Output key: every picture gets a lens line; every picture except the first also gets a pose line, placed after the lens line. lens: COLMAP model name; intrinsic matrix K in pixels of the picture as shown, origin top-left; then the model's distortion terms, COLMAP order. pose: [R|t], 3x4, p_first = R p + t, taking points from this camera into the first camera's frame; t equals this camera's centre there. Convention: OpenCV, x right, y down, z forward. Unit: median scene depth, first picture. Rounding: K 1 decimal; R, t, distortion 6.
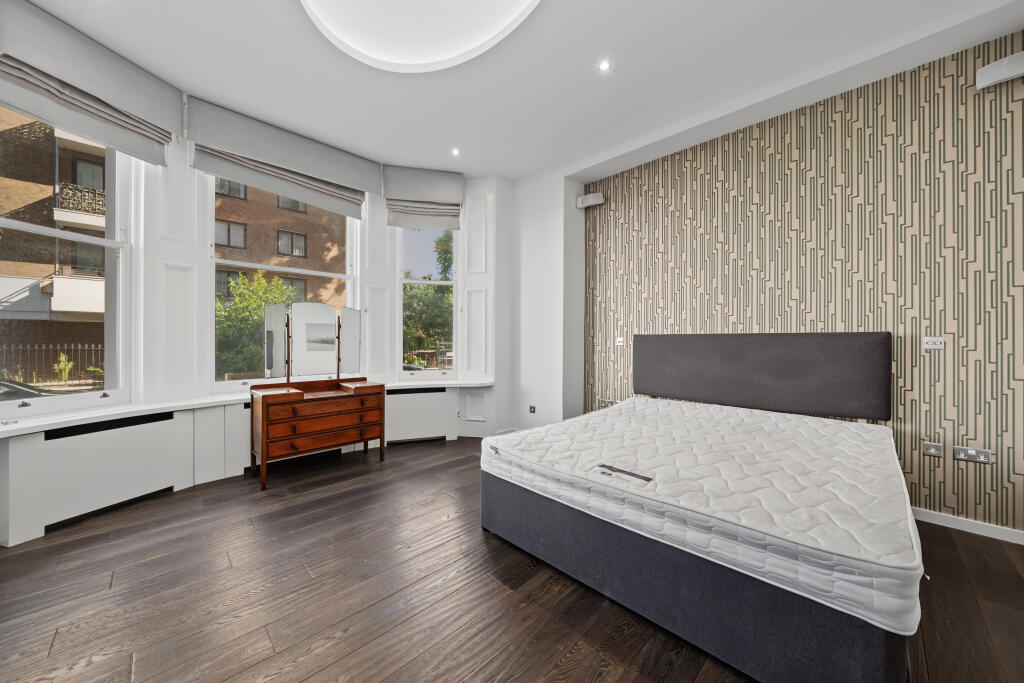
lens RADIAL K [[363.1, 0, 512.0], [0, 363.1, 341.5], [0, 0, 1]] dist [-0.000822, -0.000176]
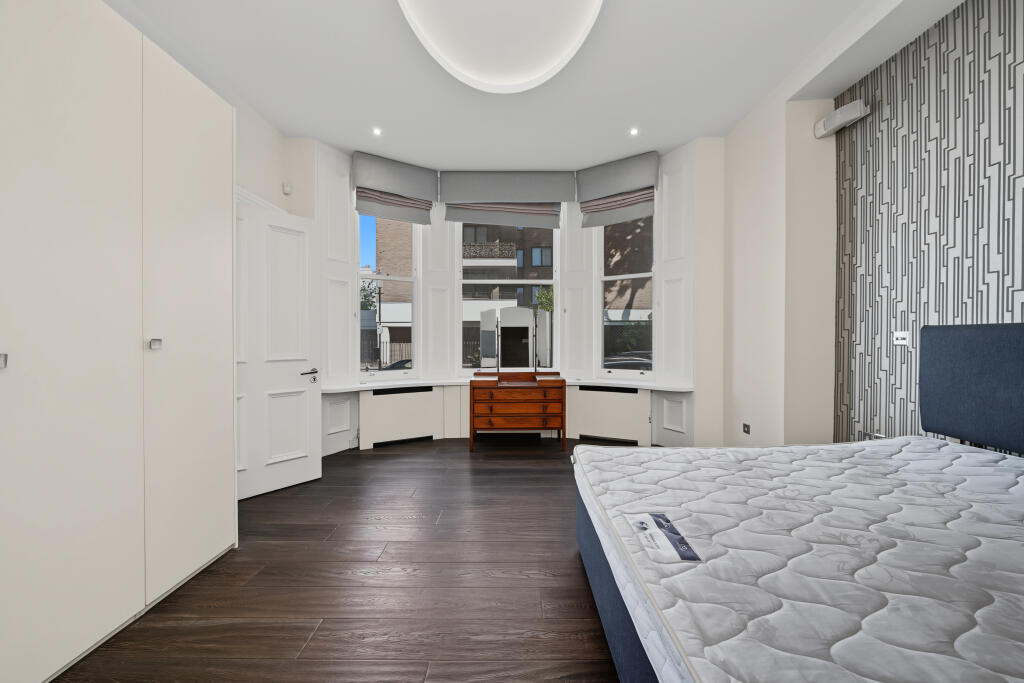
lens RADIAL K [[352.8, 0, 512.0], [0, 352.8, 341.5], [0, 0, 1]] dist [-0.006088, -0.000265]
pose [[0.706232, 0.001394, -0.707980, 0.268578], [0.003733, 0.999977, 0.005693, 0.000085], [0.707971, -0.006664, 0.706210, 0.161564]]
